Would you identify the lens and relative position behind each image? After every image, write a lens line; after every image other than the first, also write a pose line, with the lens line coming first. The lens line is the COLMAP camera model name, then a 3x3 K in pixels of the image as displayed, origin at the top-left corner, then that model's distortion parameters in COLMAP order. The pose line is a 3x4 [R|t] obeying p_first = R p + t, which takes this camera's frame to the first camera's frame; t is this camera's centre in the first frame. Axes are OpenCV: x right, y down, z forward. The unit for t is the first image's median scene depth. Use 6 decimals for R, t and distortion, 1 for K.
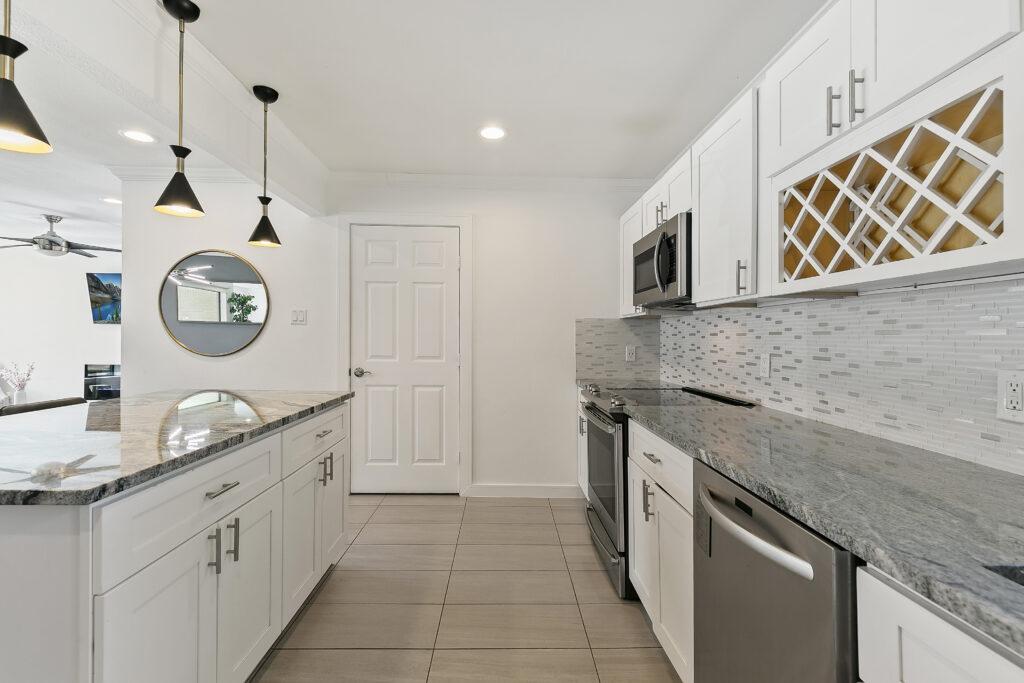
lens RADIAL K [[459.3, 0, 506.7], [0, 459.3, 338.8], [0, 0, 1]] dist [0.001668, 0.000567]
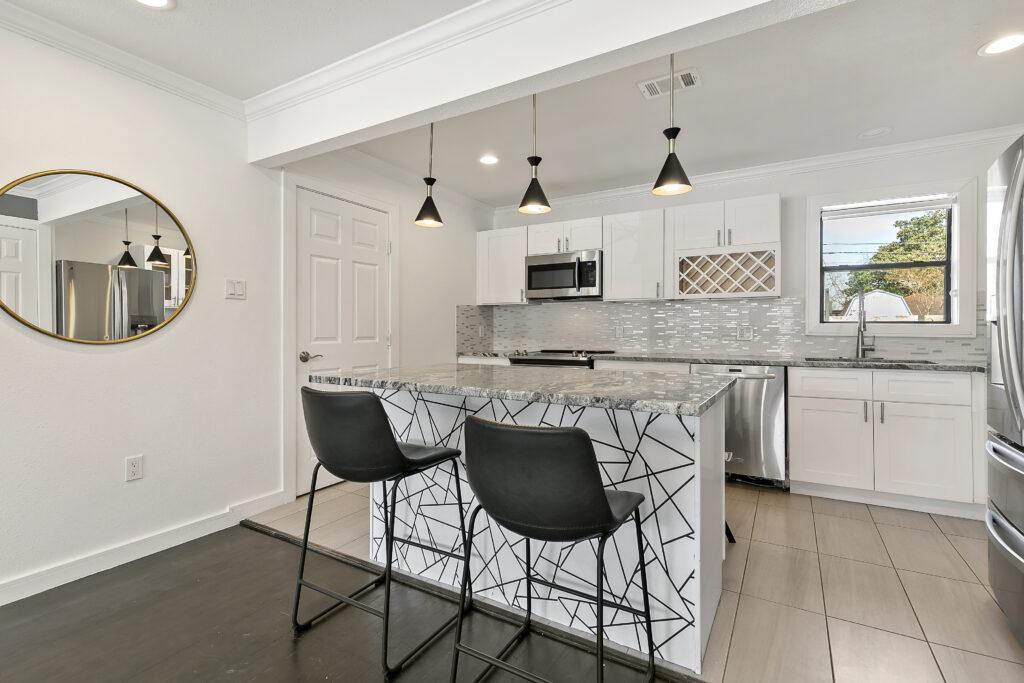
lens RADIAL K [[470.1, 0, 509.5], [0, 470.1, 332.6], [0, 0, 1]] dist [0.000842, -0.001013]
pose [[0.528993, -0.016435, 0.848467, -1.370878], [0.006822, 0.999863, 0.015114, 0.024054], [-0.848598, -0.002207, 0.529033, 0.306611]]
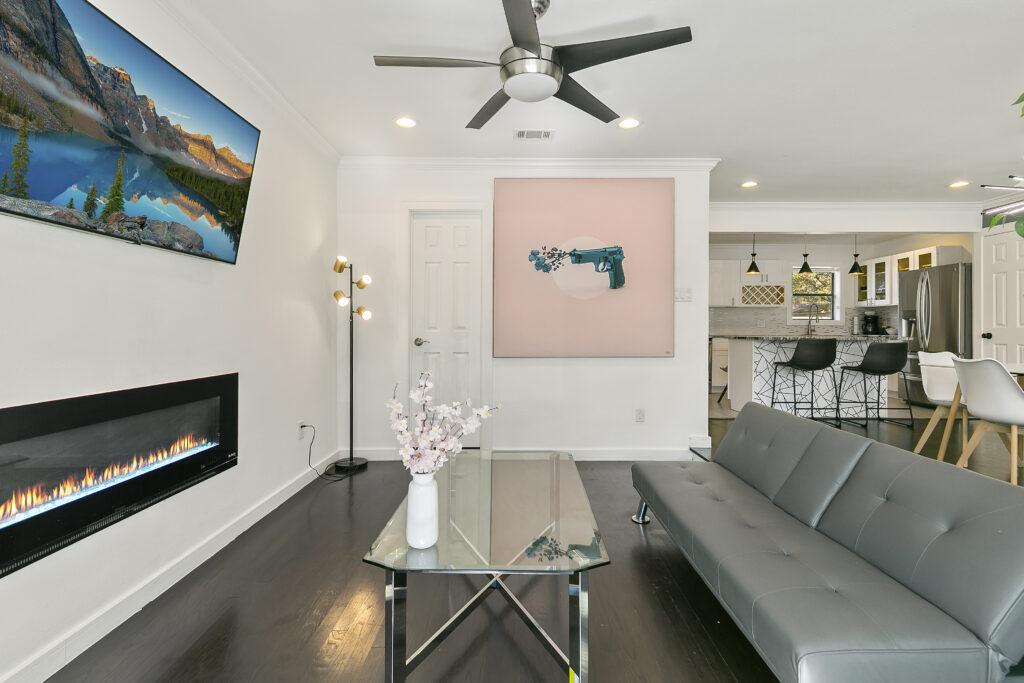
lens RADIAL K [[470.1, 0, 527.0], [0, 470.1, 327.9], [0, 0, 1]] dist [0.000842, -0.001013]
pose [[0.029617, -0.016252, 0.999429, -3.077028], [-0.003005, 0.999862, 0.016348, 0.037414], [-0.999557, -0.003487, 0.029564, 2.160913]]
